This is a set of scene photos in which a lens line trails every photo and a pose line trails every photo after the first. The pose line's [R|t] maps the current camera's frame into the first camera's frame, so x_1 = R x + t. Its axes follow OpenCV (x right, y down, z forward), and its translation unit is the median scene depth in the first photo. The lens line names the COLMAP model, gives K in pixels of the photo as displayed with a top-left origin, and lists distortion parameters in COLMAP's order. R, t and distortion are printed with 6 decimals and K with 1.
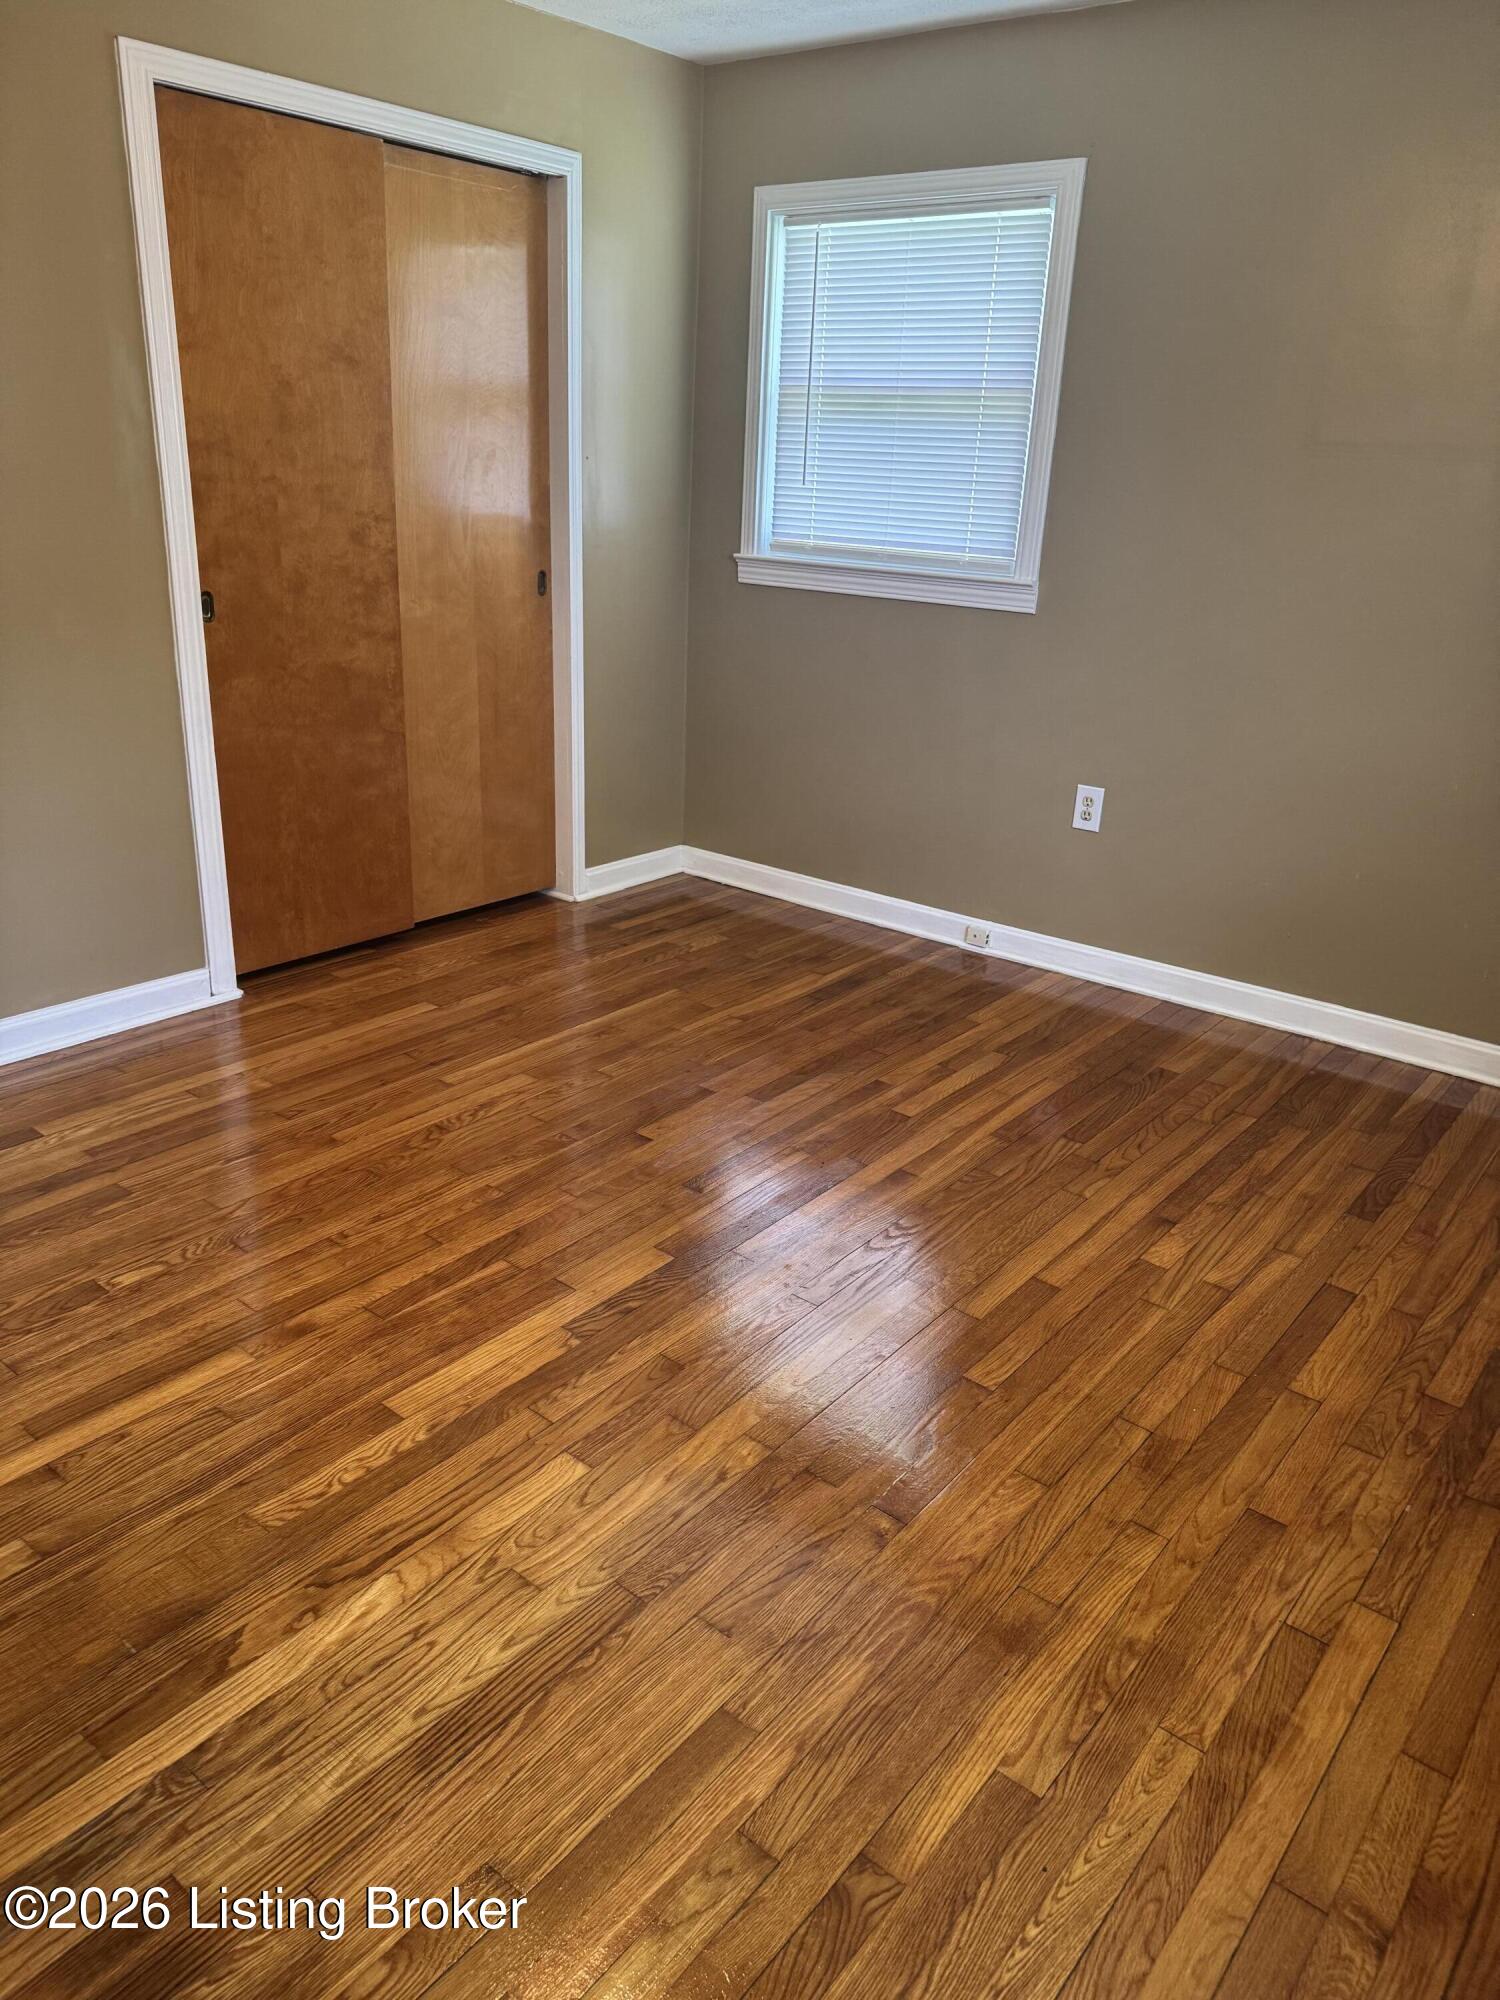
lens RADIAL K [[1431.3, 0, 746.5], [0, 1431.3, 994.9], [0, 0, 1]] dist [0.075075, -0.084161]
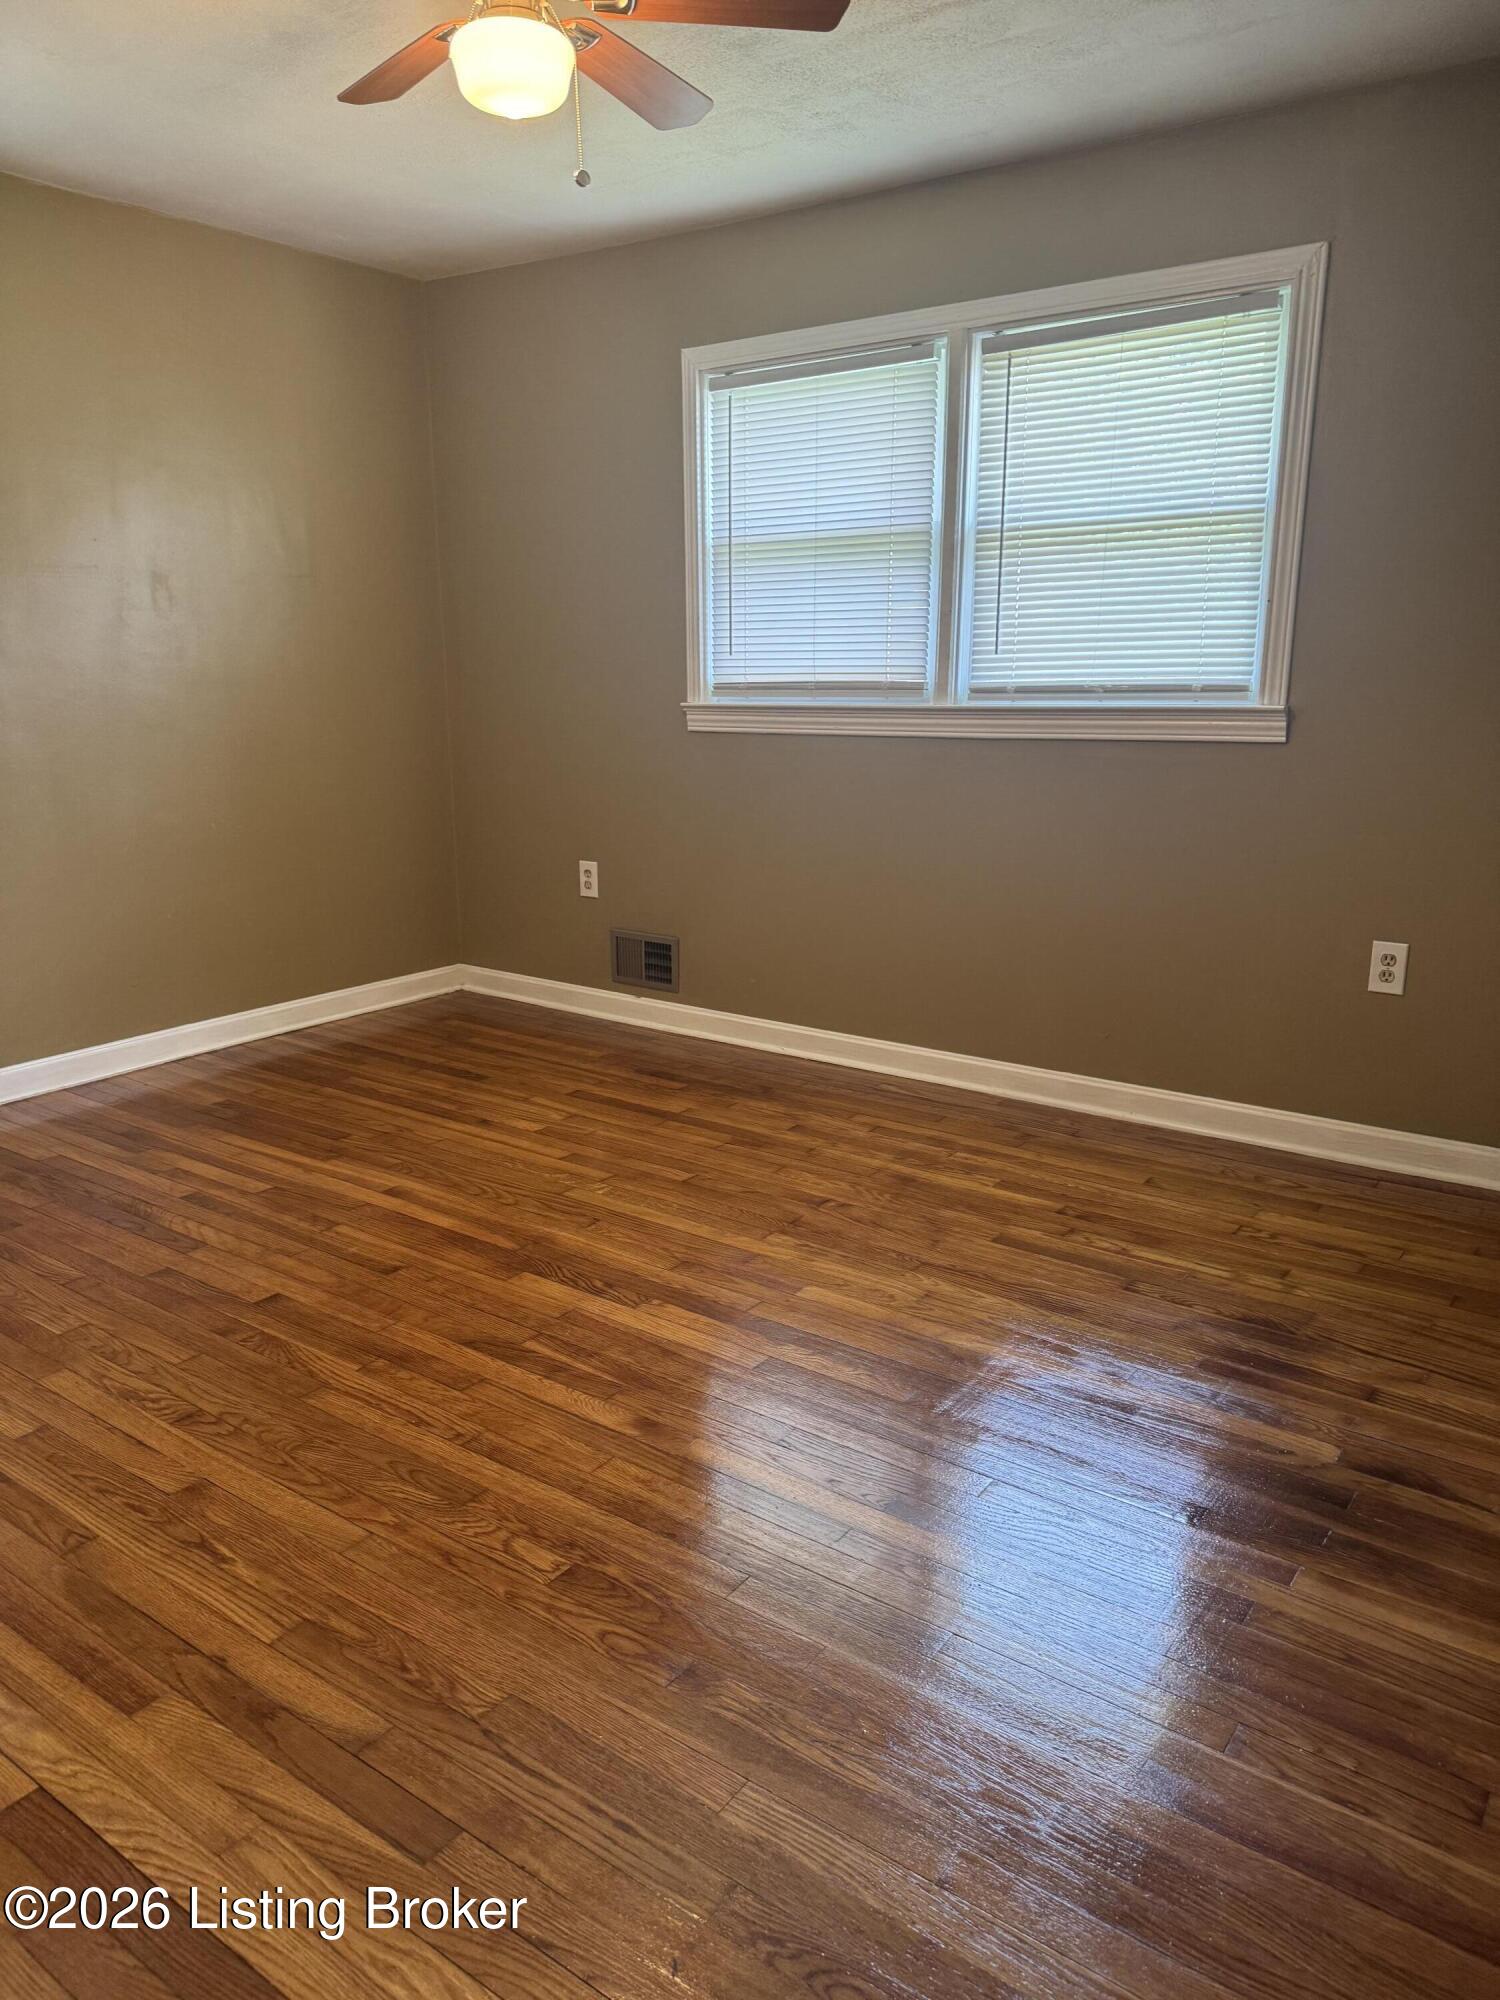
lens RADIAL K [[1431.3, 0, 746.9], [0, 1431.3, 997.0], [0, 0, 1]] dist [0.075075, -0.084161]
pose [[-0.067911, -0.267365, 0.961199, -0.998476], [0.351296, 0.895317, 0.273859, -0.232291], [-0.933798, 0.356264, 0.033123, 0.677780]]
